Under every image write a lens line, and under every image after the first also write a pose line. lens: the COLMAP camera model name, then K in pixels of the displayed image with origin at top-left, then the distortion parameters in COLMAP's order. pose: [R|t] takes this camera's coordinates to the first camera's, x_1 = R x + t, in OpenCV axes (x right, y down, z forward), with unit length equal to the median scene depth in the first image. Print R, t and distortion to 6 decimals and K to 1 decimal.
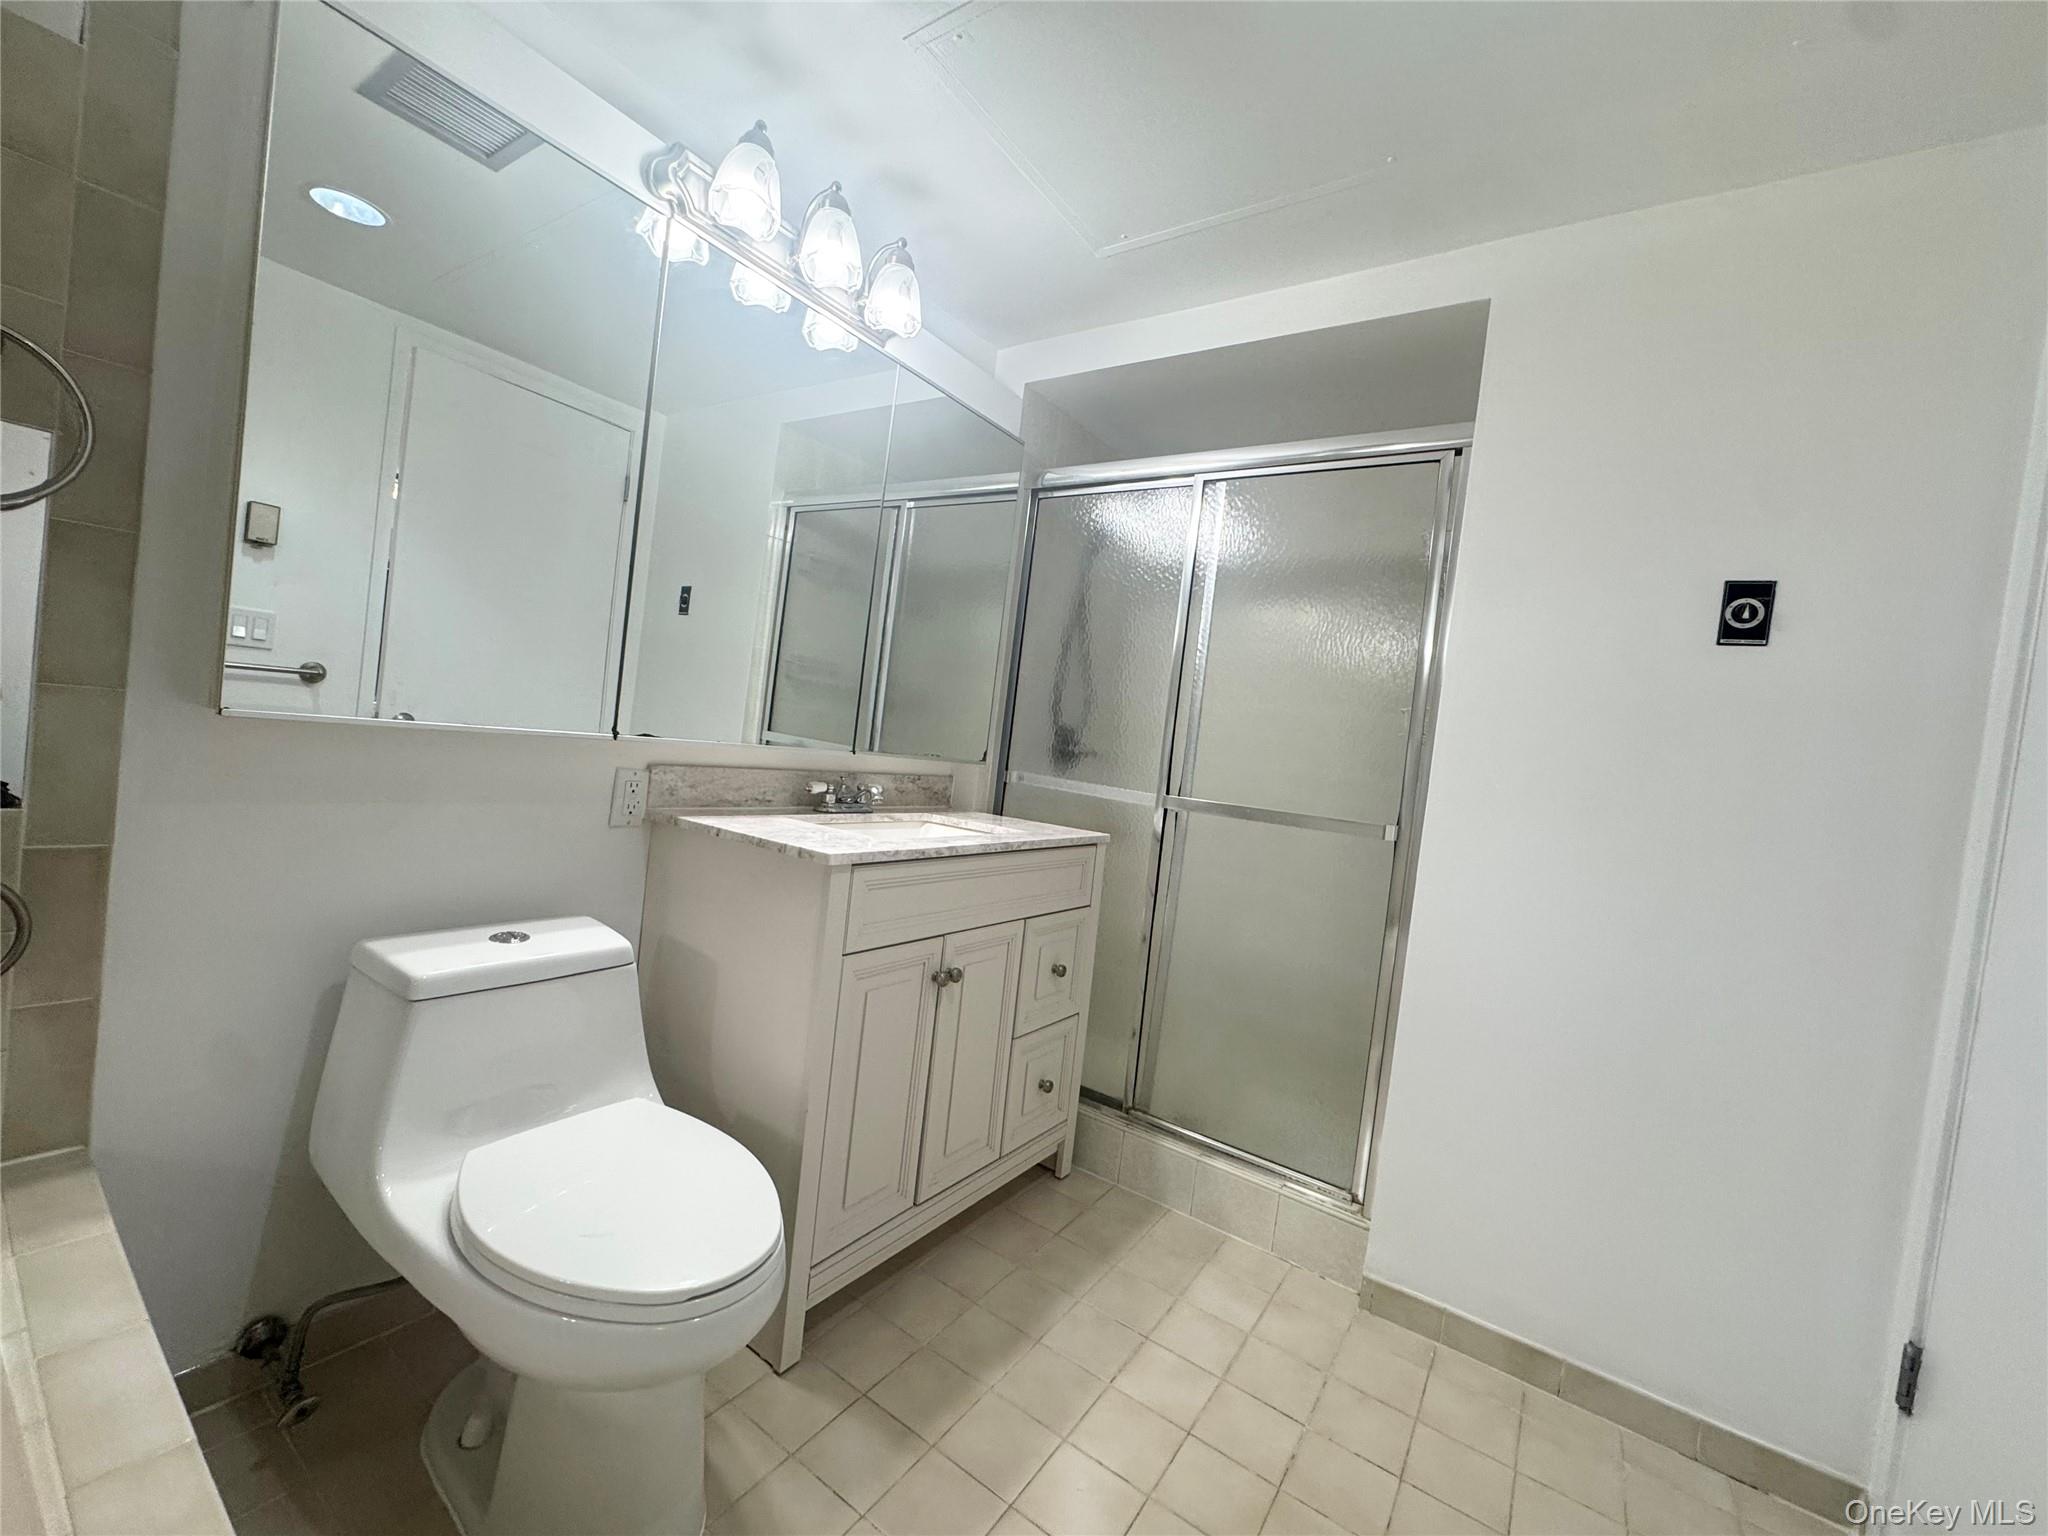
lens RADIAL K [[821.1, 0, 1024.0], [0, 821.1, 768.0], [0, 0, 1]] dist [-0.003615, -0.000067]
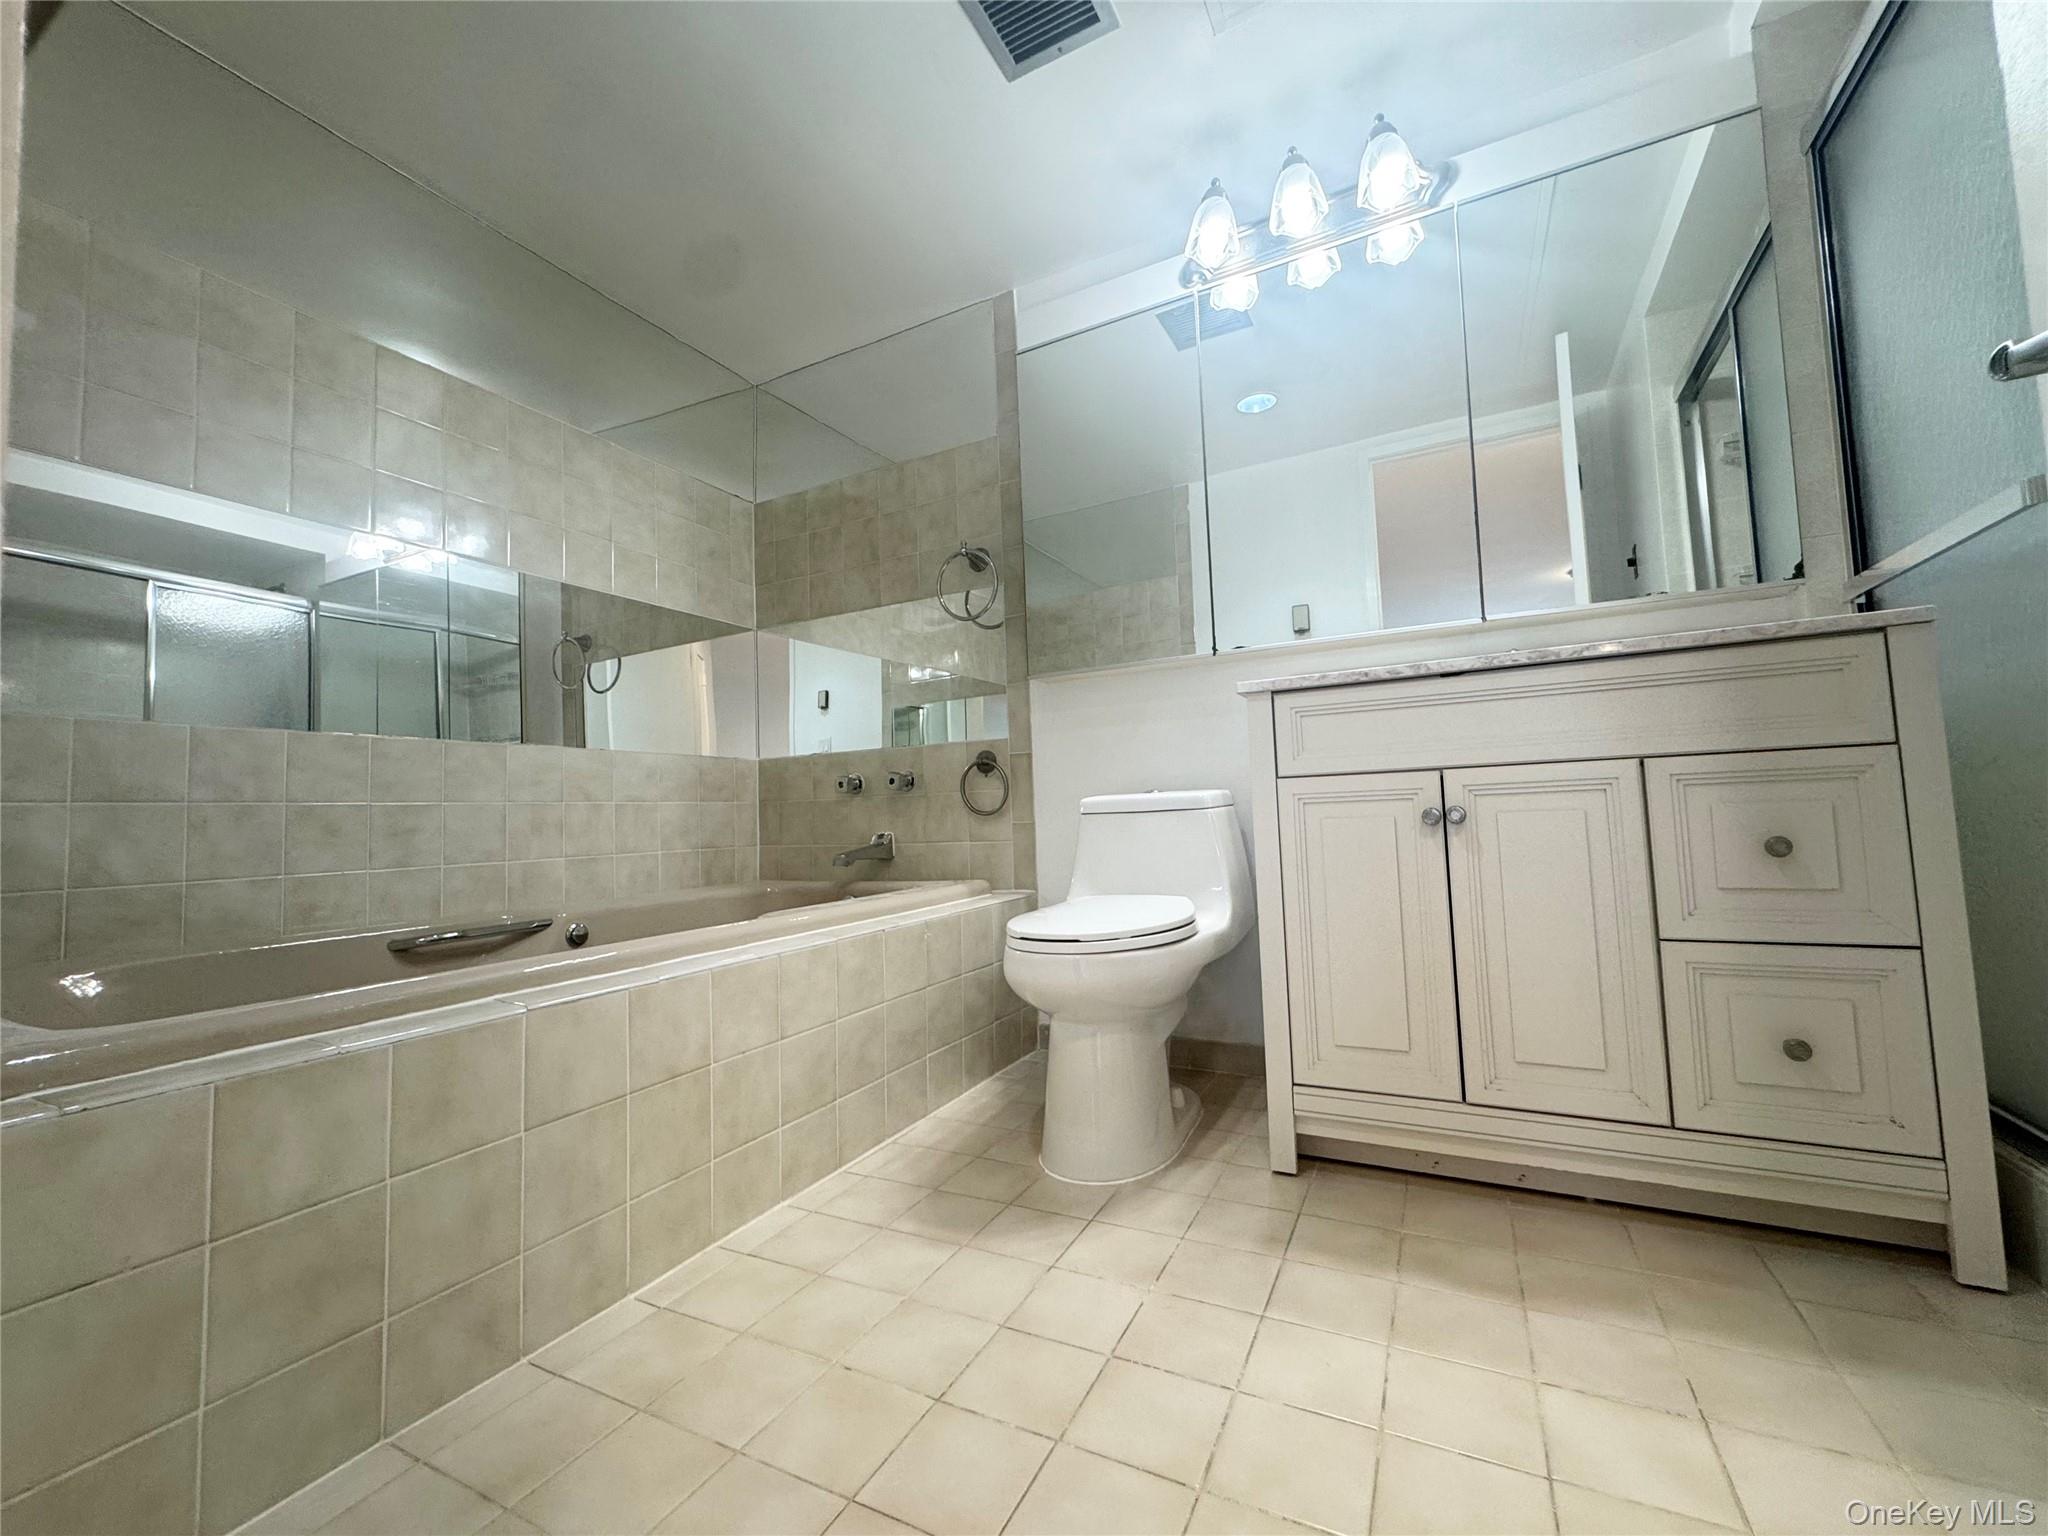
lens RADIAL K [[821.1, 0, 1024.0], [0, 821.1, 768.0], [0, 0, 1]] dist [-0.003615, -0.000067]
pose [[0.111066, -0.177836, -0.977772, 0.747430], [0.011743, 0.984026, -0.177640, 0.377813], [0.993744, 0.008248, 0.111380, 0.512769]]
